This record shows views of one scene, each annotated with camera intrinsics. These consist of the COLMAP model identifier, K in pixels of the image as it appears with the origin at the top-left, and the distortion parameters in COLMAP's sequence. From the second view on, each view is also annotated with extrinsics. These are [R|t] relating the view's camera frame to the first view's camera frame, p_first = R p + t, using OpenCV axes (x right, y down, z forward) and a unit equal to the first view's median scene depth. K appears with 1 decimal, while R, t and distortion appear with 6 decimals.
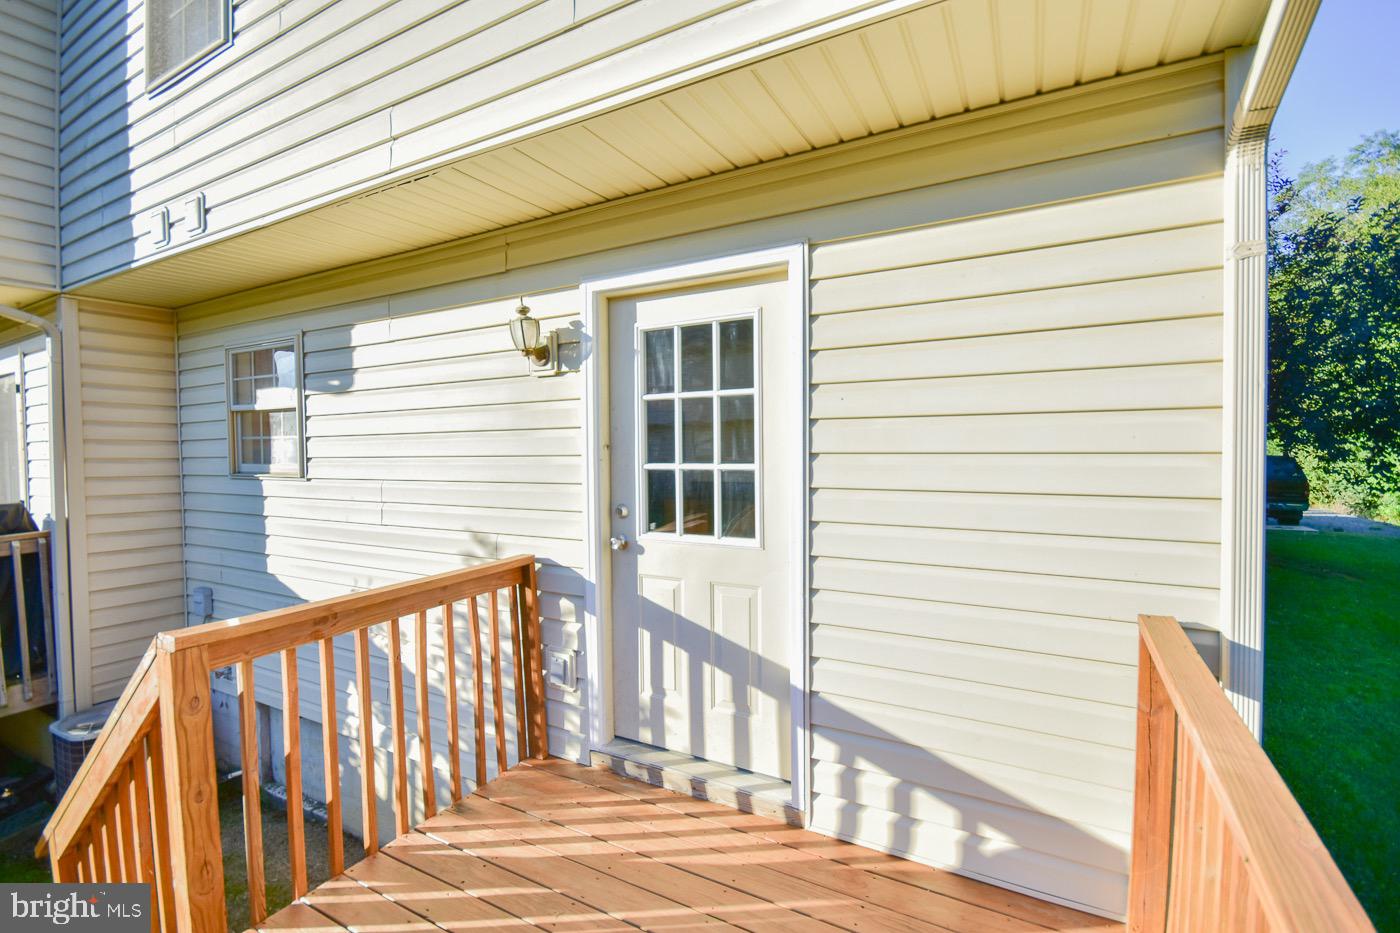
lens RADIAL K [[615.2, 0, 703.2], [0, 615.2, 454.4], [0, 0, 1]] dist [0.001209, 0.000021]
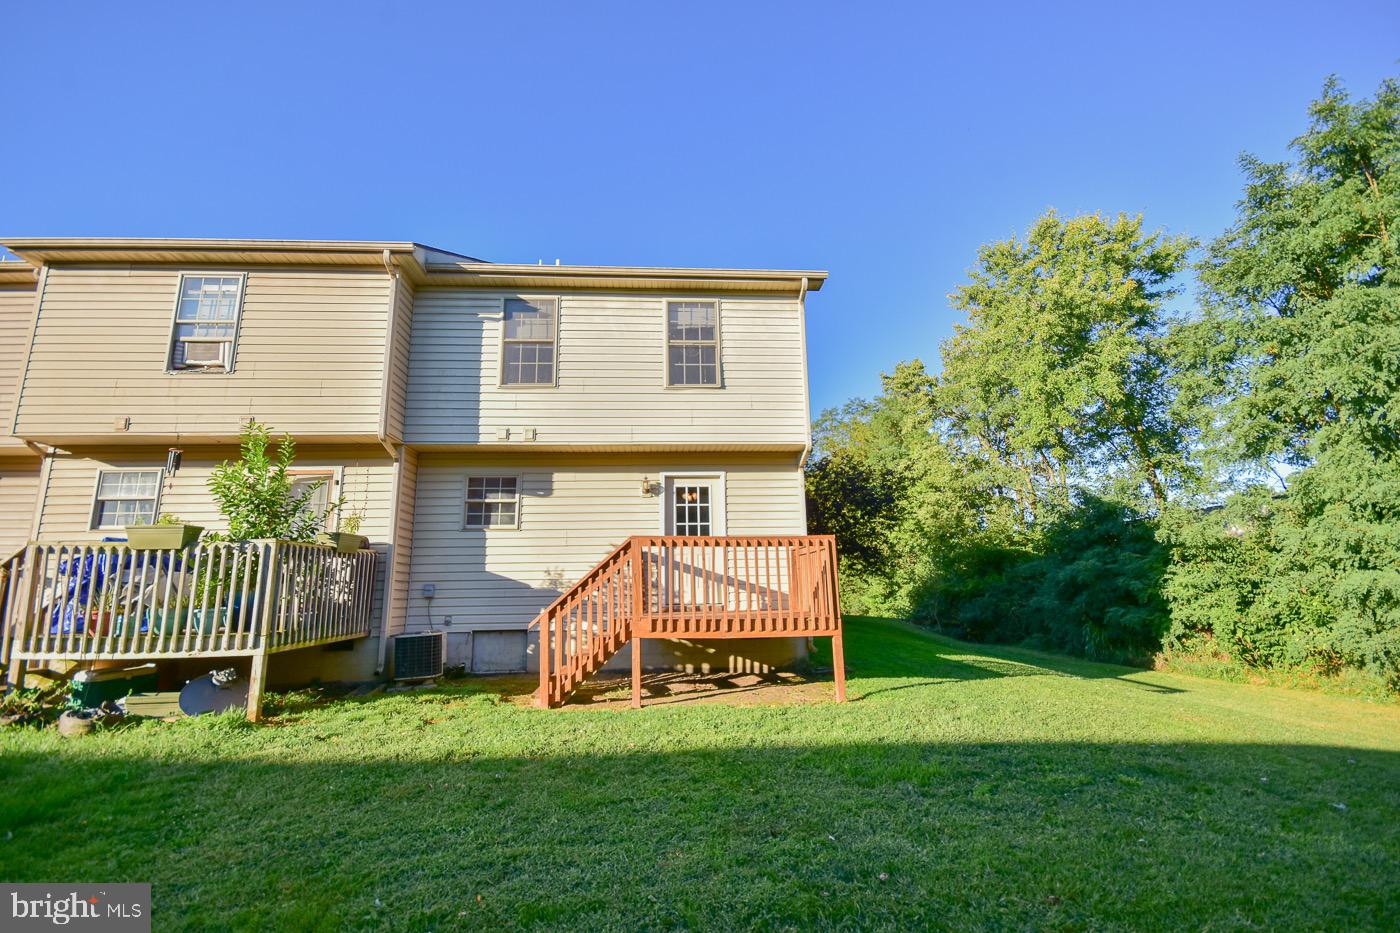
lens RADIAL K [[621.8, 0, 695.2], [0, 621.8, 467.9], [0, 0, 1]] dist [0.002535, -0.008023]
pose [[0.852138, 0.105796, 0.512511, -1.894724], [0.011373, 0.975377, -0.220253, 0.500623], [-0.523193, 0.193514, 0.829952, -2.131930]]
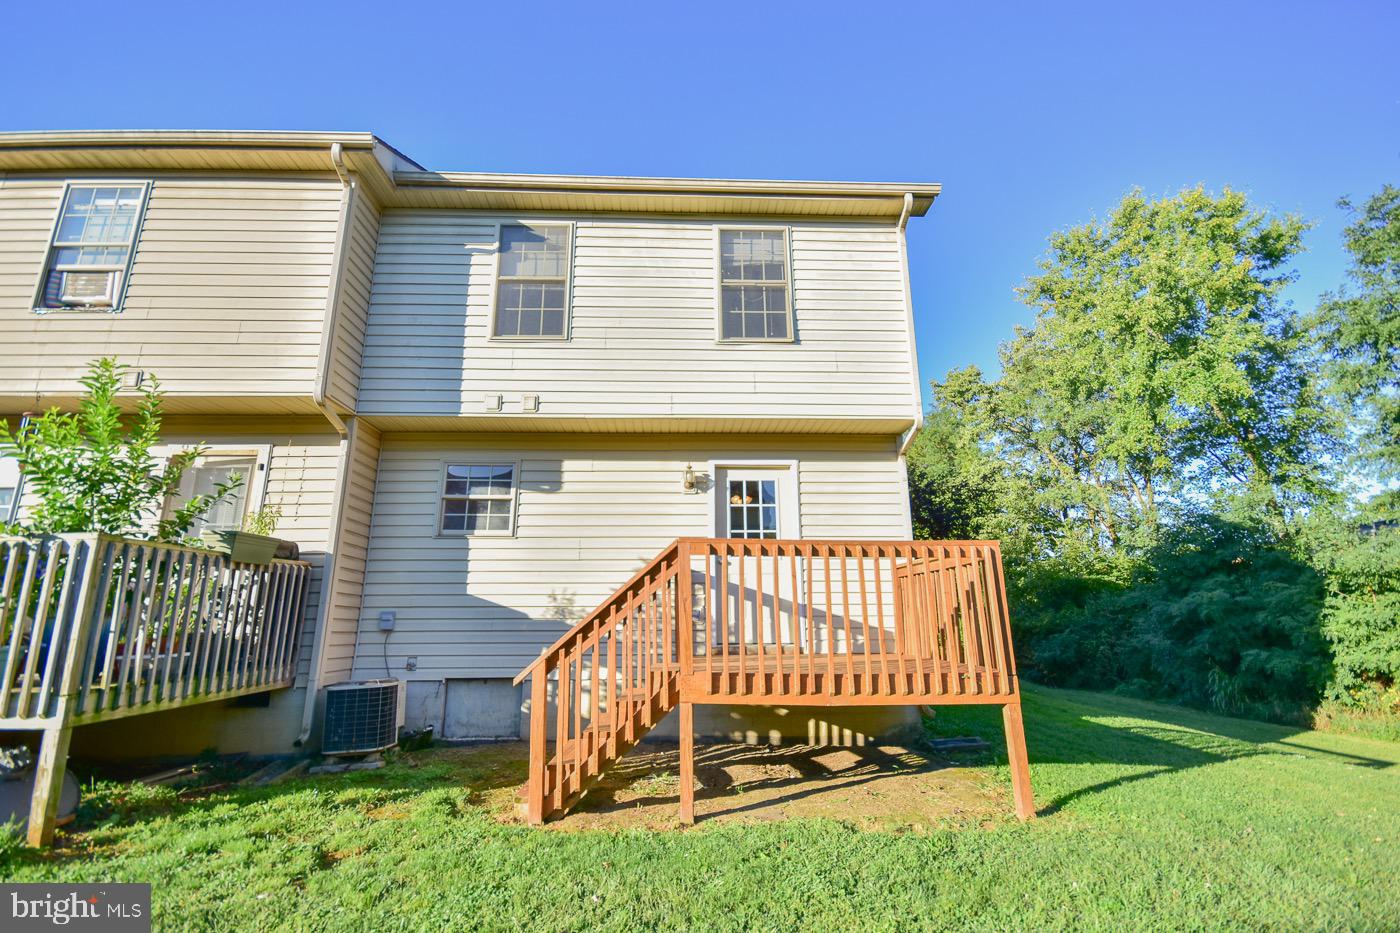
lens RADIAL K [[621.8, 0, 695.2], [0, 621.8, 467.9], [0, 0, 1]] dist [0.002535, -0.008023]
pose [[0.866732, 0.132997, 0.480715, -1.521056], [-0.000598, 0.964070, -0.265647, 0.458285], [-0.498773, 0.229957, 0.835670, -1.179598]]
